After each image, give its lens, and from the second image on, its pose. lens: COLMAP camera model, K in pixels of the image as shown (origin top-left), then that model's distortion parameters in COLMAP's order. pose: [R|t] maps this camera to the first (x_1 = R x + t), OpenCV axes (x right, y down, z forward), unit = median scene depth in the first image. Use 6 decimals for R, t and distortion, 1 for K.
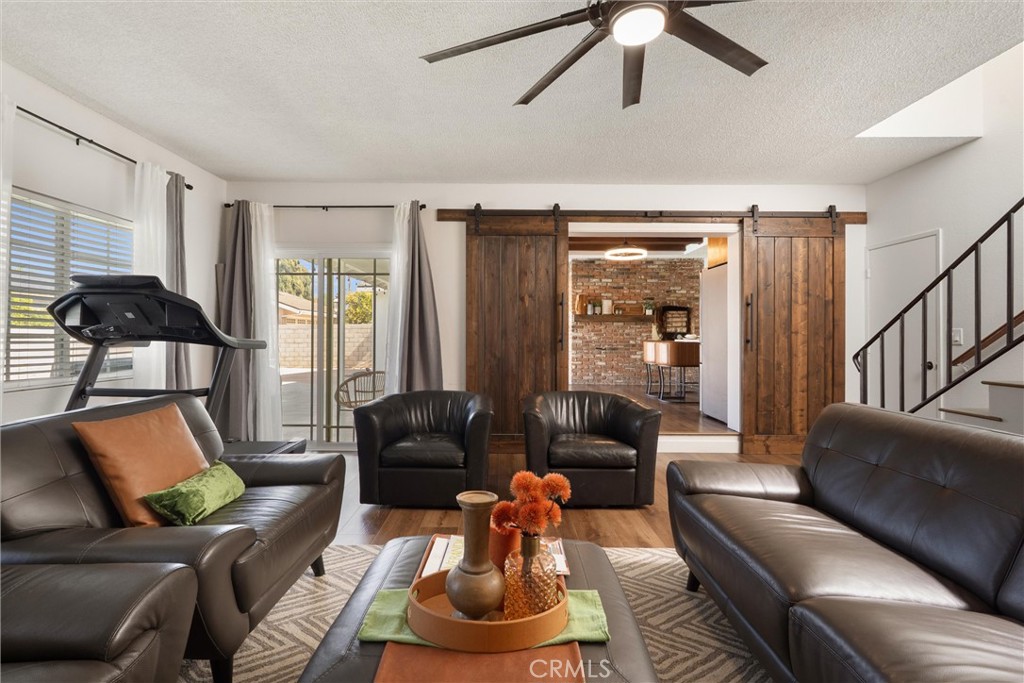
lens RADIAL K [[450.6, 0, 512.0], [0, 450.6, 341.5], [0, 0, 1]] dist [0.000169, -0.000131]
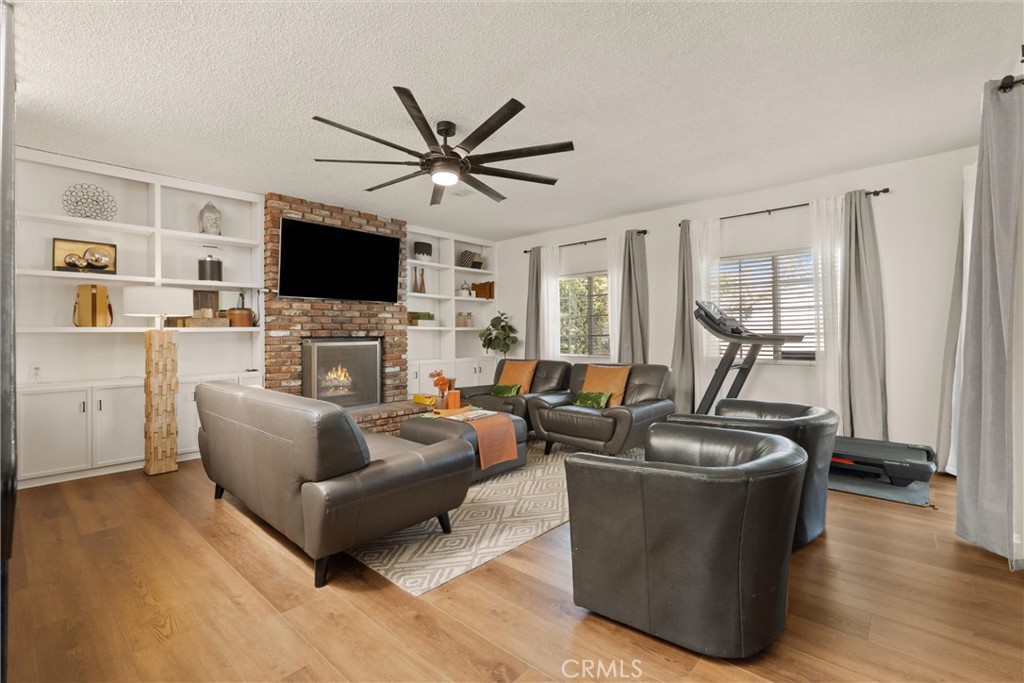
lens RADIAL K [[450.6, 0, 512.0], [0, 450.6, 341.5], [0, 0, 1]] dist [0.000169, -0.000131]
pose [[-0.665186, 0.005628, -0.746657, 1.110399], [-0.001870, 0.999956, 0.009203, -0.007041], [0.746676, 0.007518, -0.665146, 1.790504]]
